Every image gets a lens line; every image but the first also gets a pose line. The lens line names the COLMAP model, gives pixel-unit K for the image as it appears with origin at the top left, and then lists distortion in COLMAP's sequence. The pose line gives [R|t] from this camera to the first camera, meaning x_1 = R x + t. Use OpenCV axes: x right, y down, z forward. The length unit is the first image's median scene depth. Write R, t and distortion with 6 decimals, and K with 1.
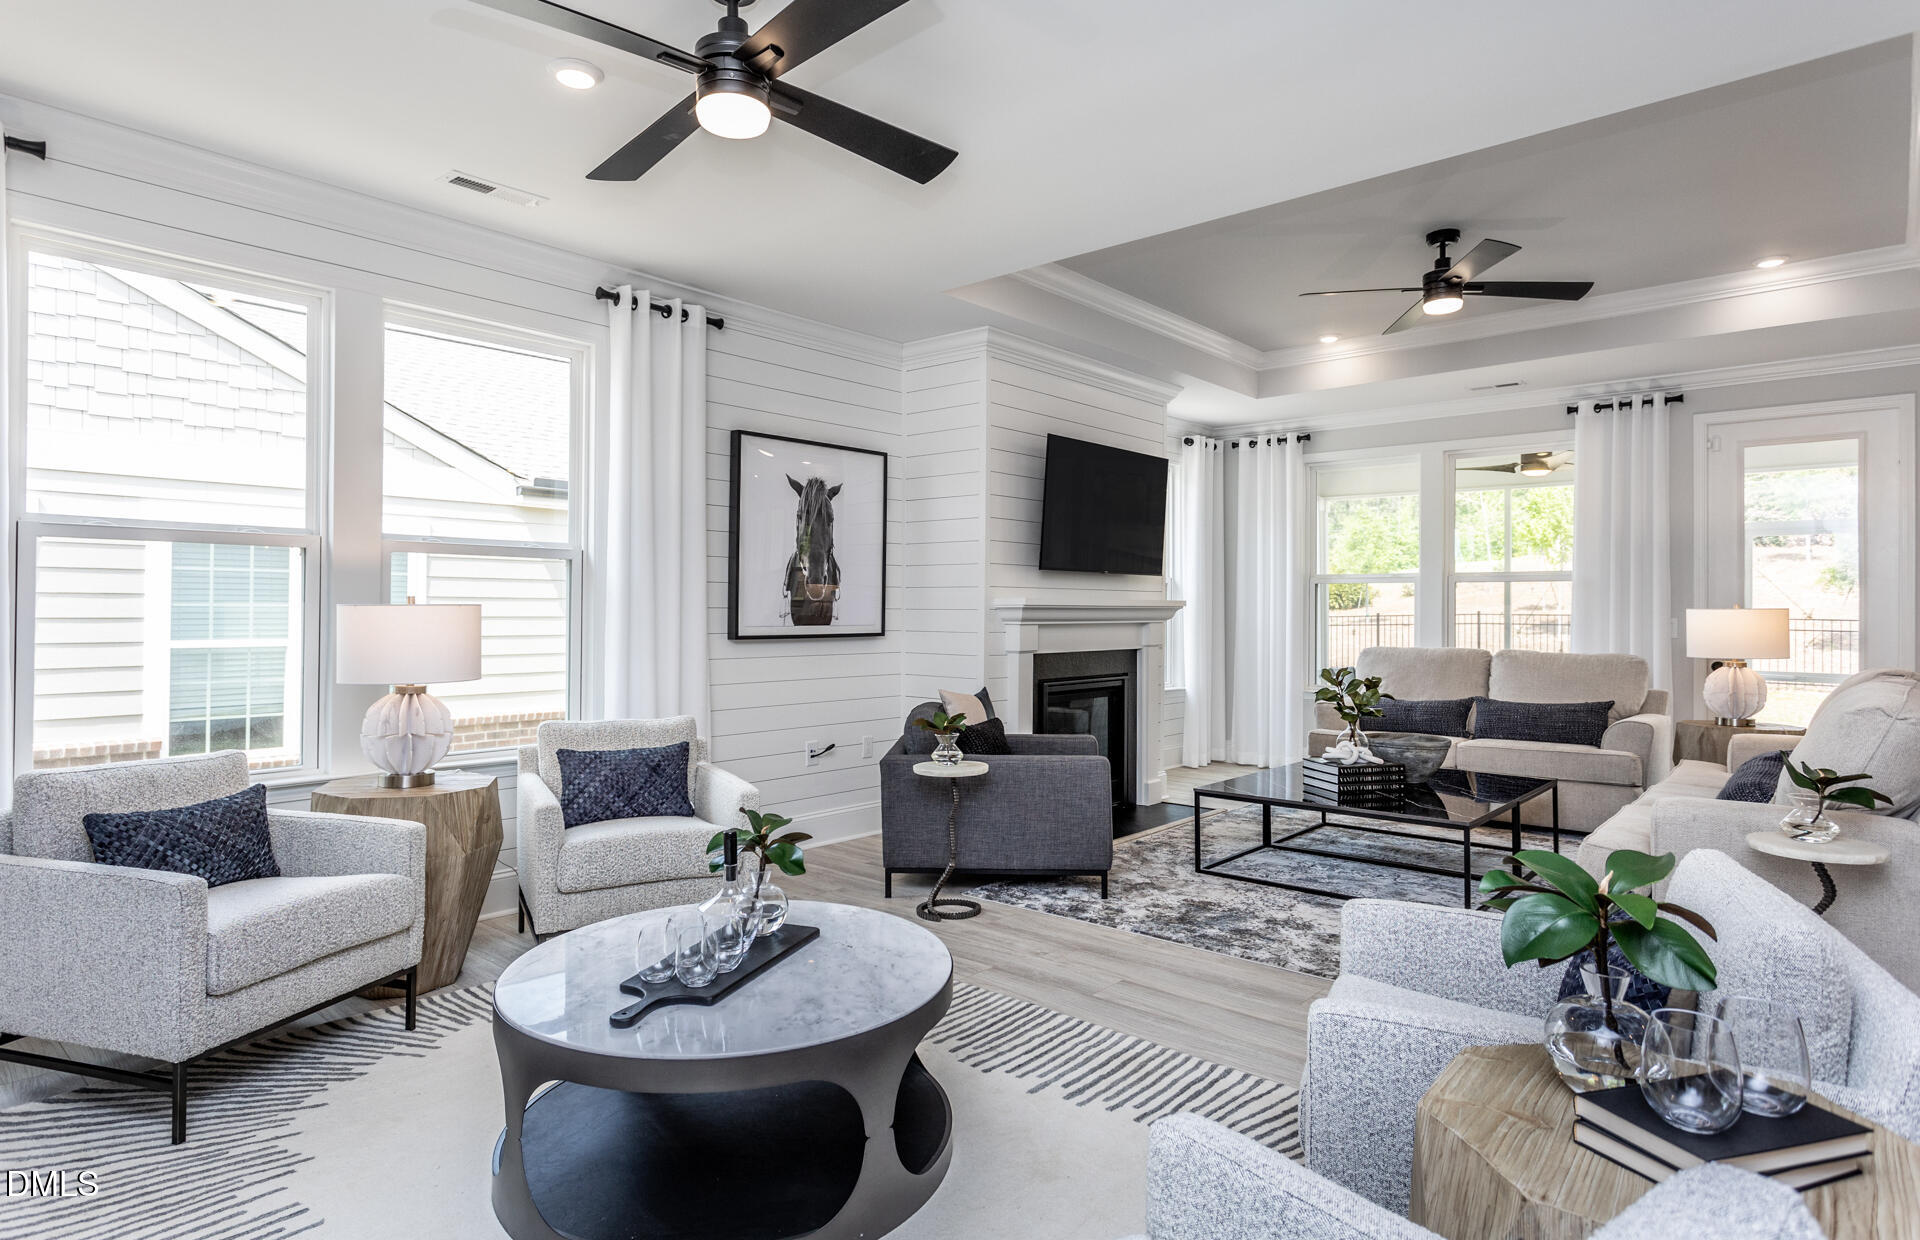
lens RADIAL K [[1076.3, 0, 964.9], [0, 1076.3, 601.0], [0, 0, 1]] dist [-0.000768, -0.000299]
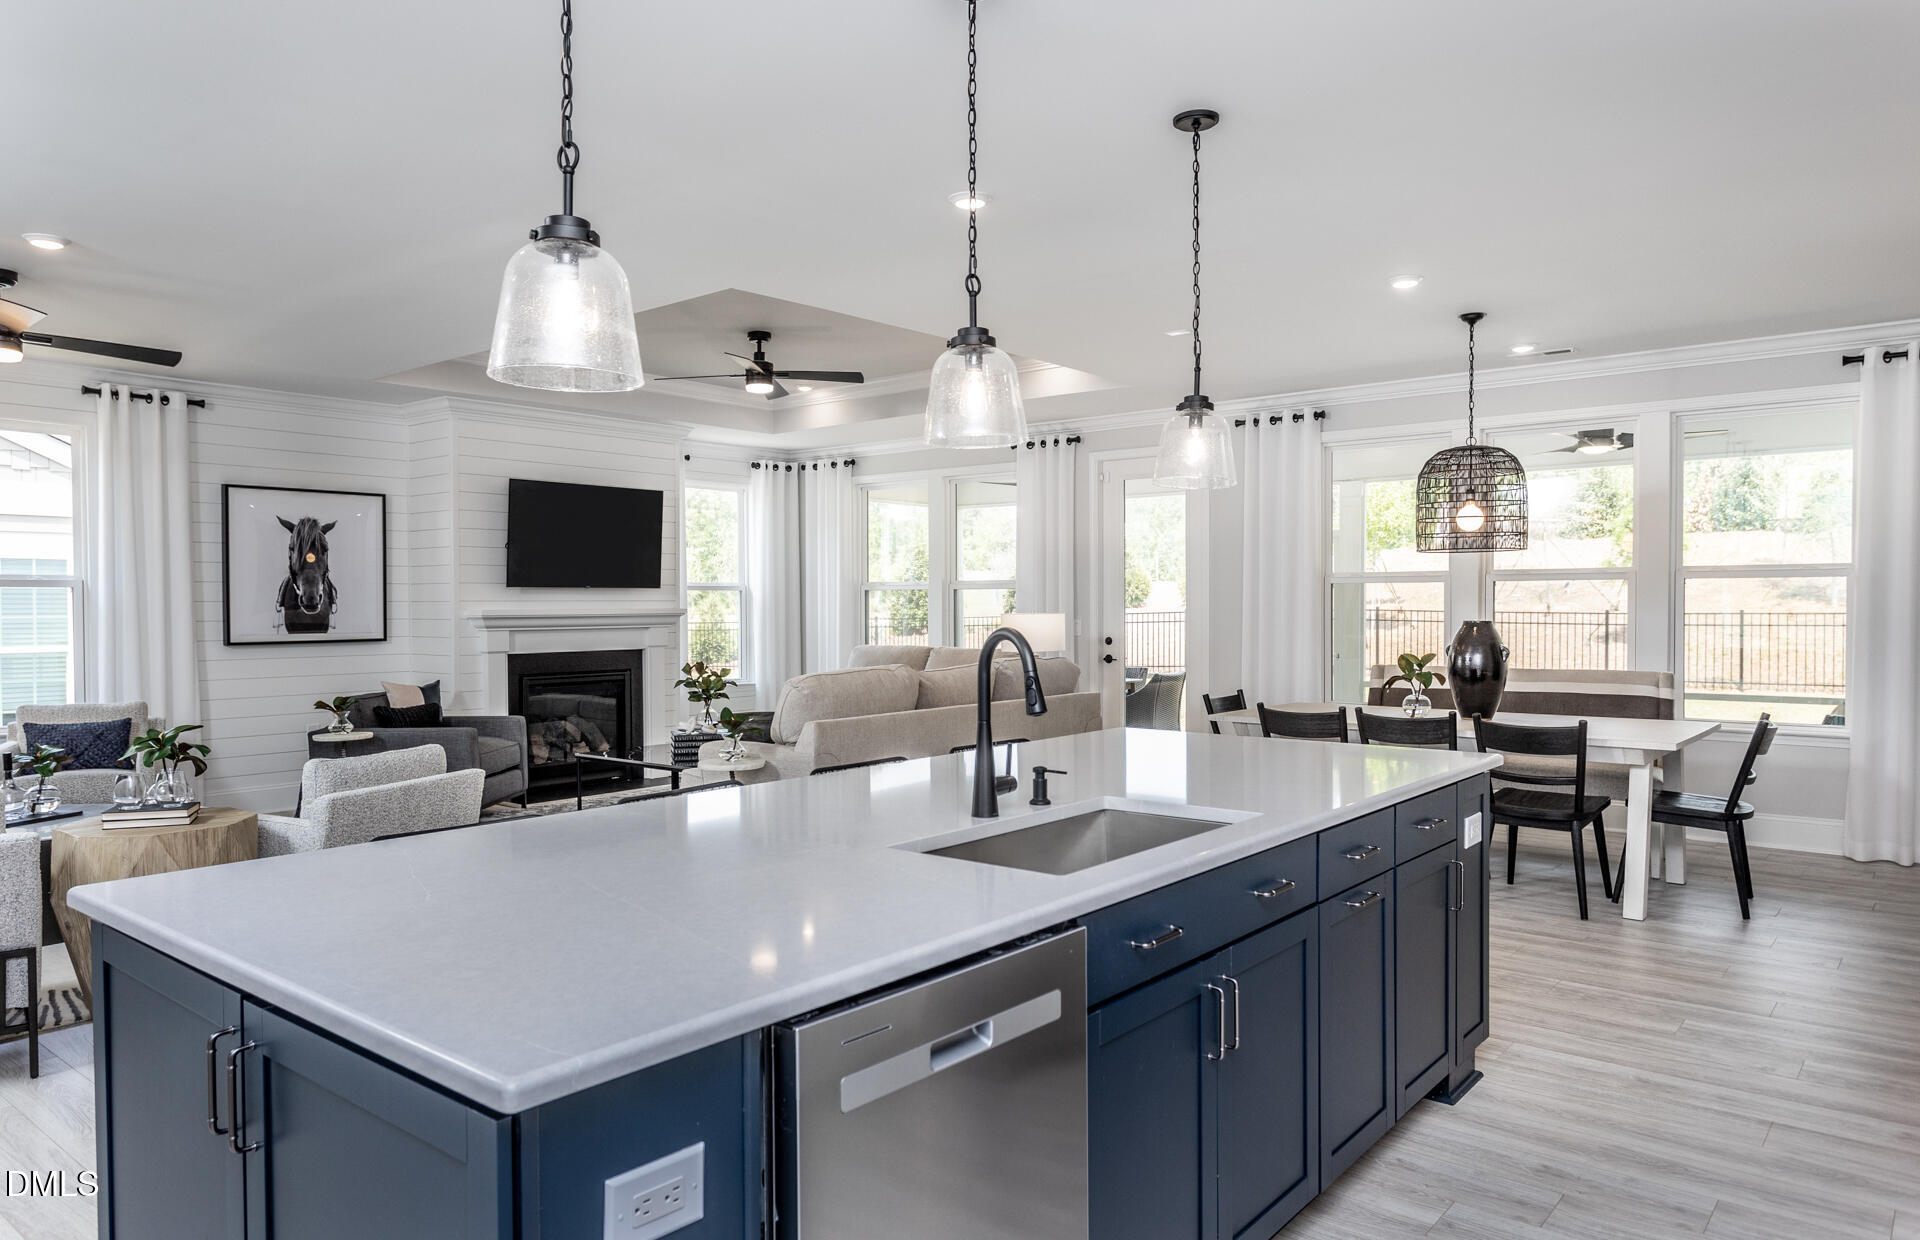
lens RADIAL K [[1254.1, 0, 951.1], [0, 1254.1, 639.0], [0, 0, 1]] dist [0.007445, -0.002409]
pose [[0.999546, -0.009160, 0.028693, 0.571744], [0.008108, 0.999298, 0.036567, -0.018823], [-0.029008, -0.036318, 0.998919, -0.504522]]
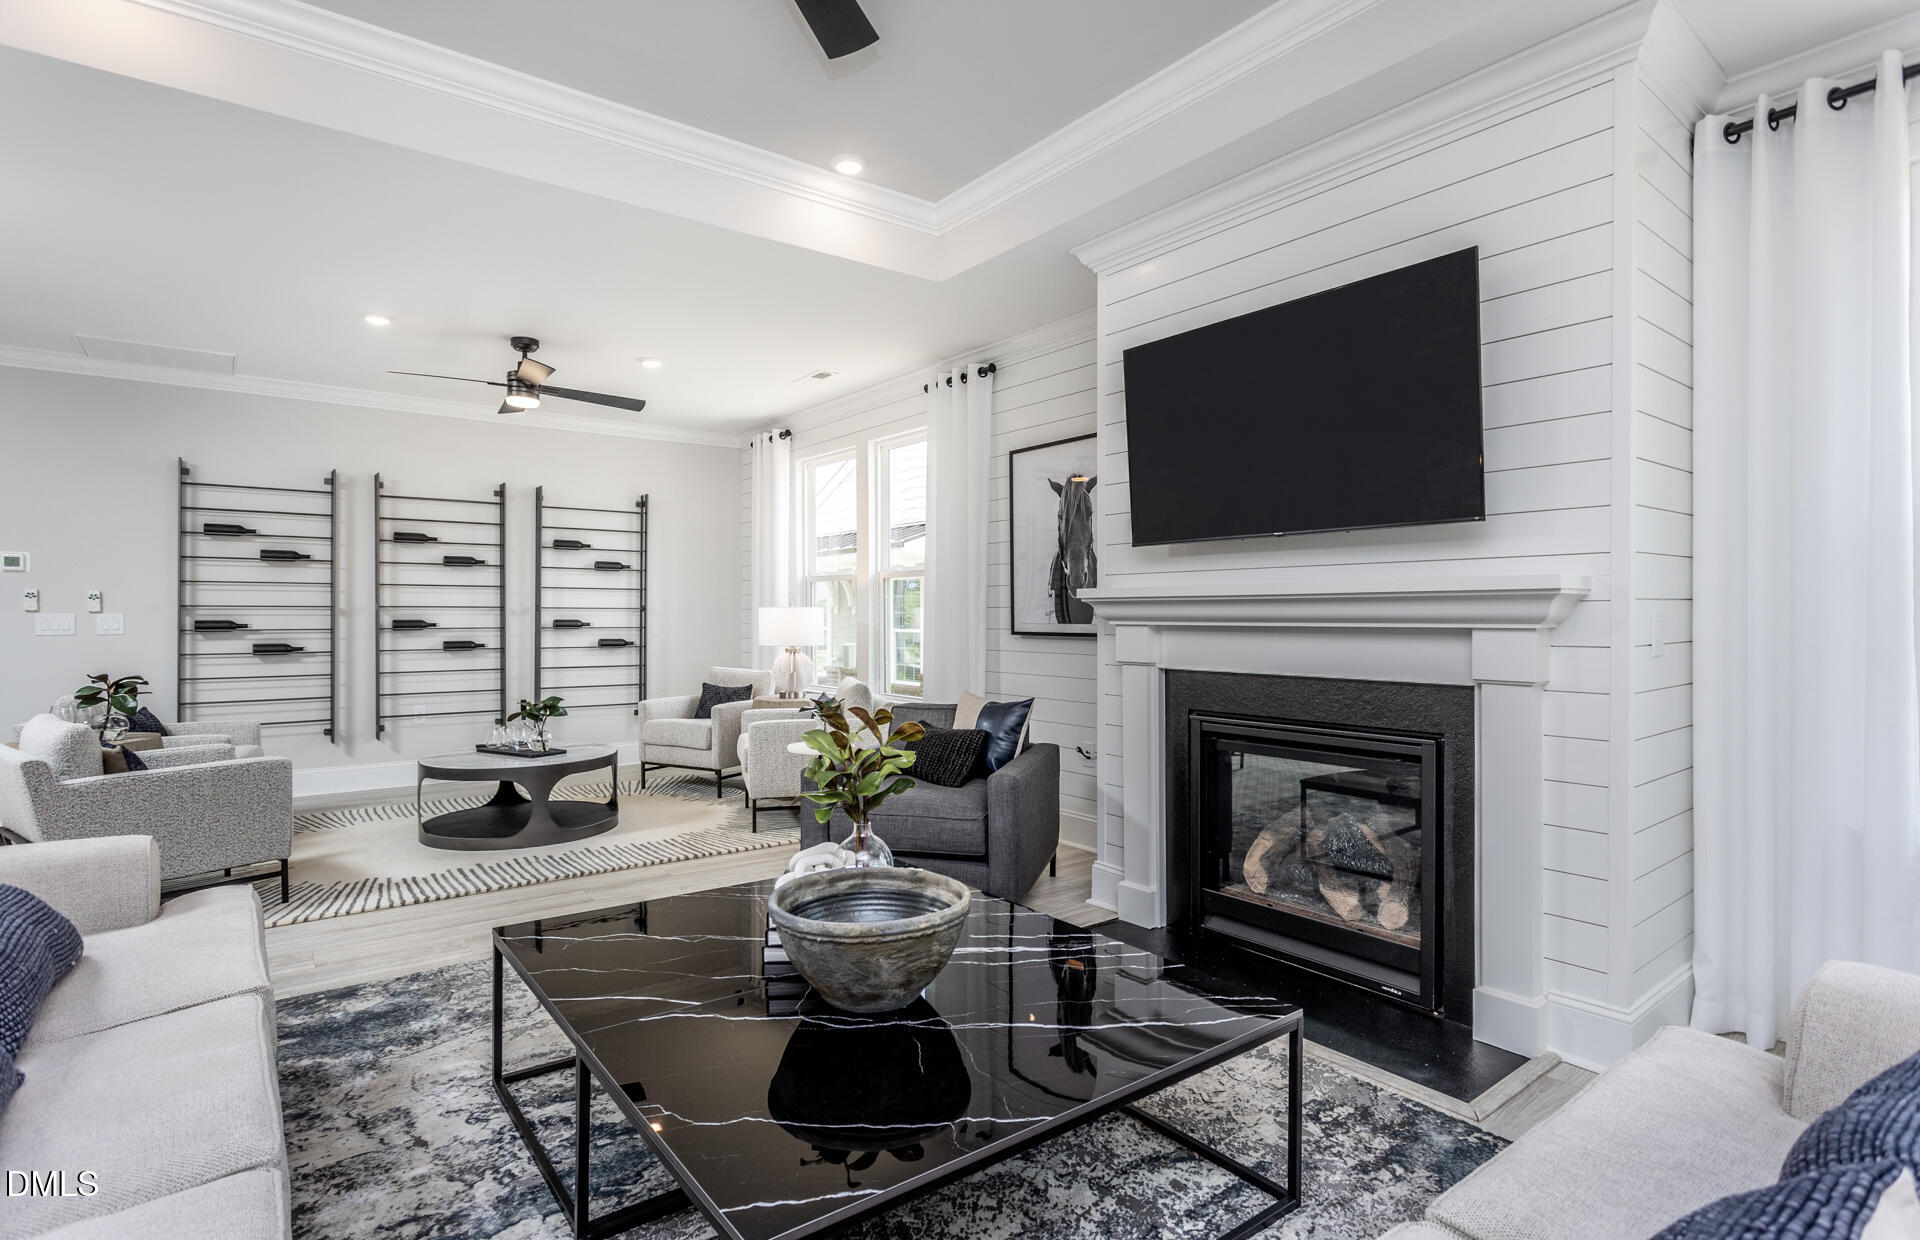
lens RADIAL K [[947.7, 0, 956.5], [0, 947.7, 607.8], [0, 0, 1]] dist [-0.000752, -0.000041]
pose [[-0.200221, -0.009130, -0.979708, 0.726085], [0.008746, 0.999900, -0.011106, 0.016436], [0.979712, -0.010792, -0.200121, 1.059283]]
